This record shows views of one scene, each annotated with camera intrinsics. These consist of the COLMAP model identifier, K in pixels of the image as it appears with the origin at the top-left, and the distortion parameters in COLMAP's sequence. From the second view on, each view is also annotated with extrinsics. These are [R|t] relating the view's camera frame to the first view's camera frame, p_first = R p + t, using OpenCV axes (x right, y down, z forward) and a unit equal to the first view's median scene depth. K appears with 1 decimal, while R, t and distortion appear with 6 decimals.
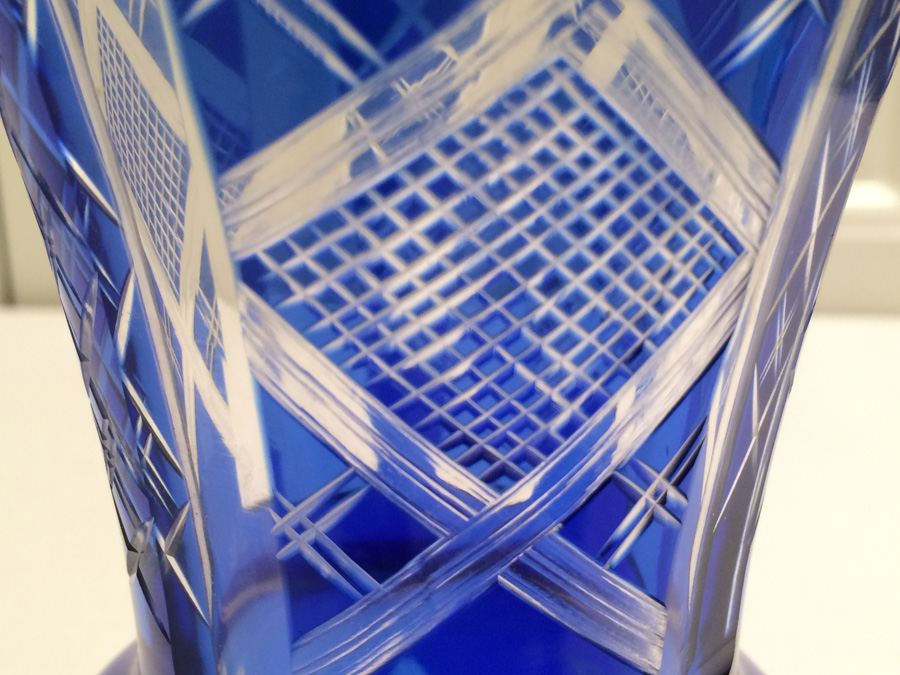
lens RADIAL K [[1063.4, 0, 450.0], [0, 1063.4, 337.5], [0, 0, 1]] dist [0.122106, -0.734328]
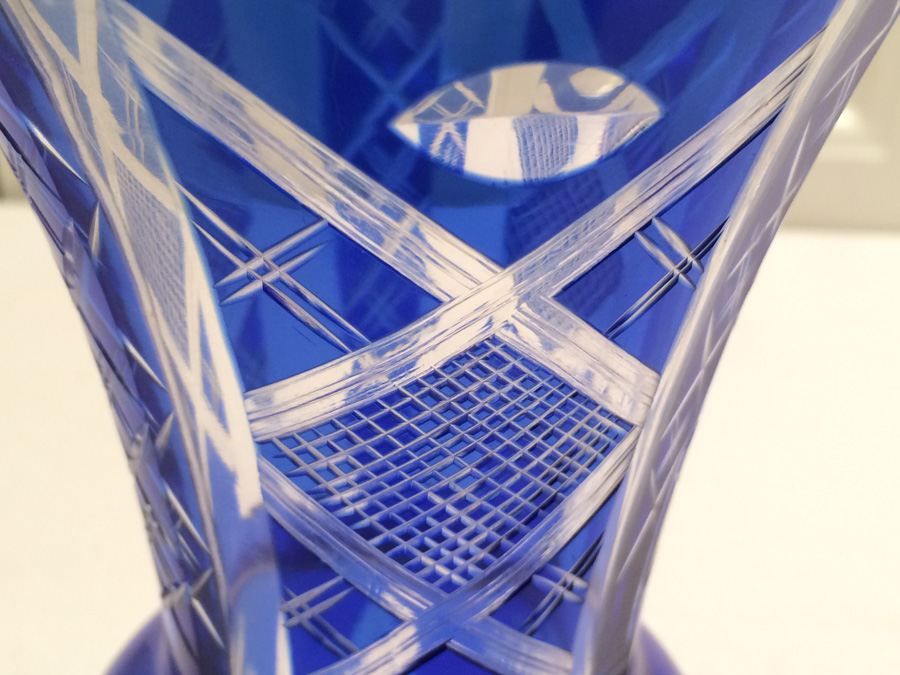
lens RADIAL K [[1083.4, 0, 450.0], [0, 1083.4, 337.5], [0, 0, 1]] dist [-0.073961, -0.000508]
pose [[0.999396, 0.022422, 0.026543, 0.005562], [-0.025682, 0.991226, 0.129663, -0.364226], [-0.023403, -0.130266, 0.991203, -0.333425]]
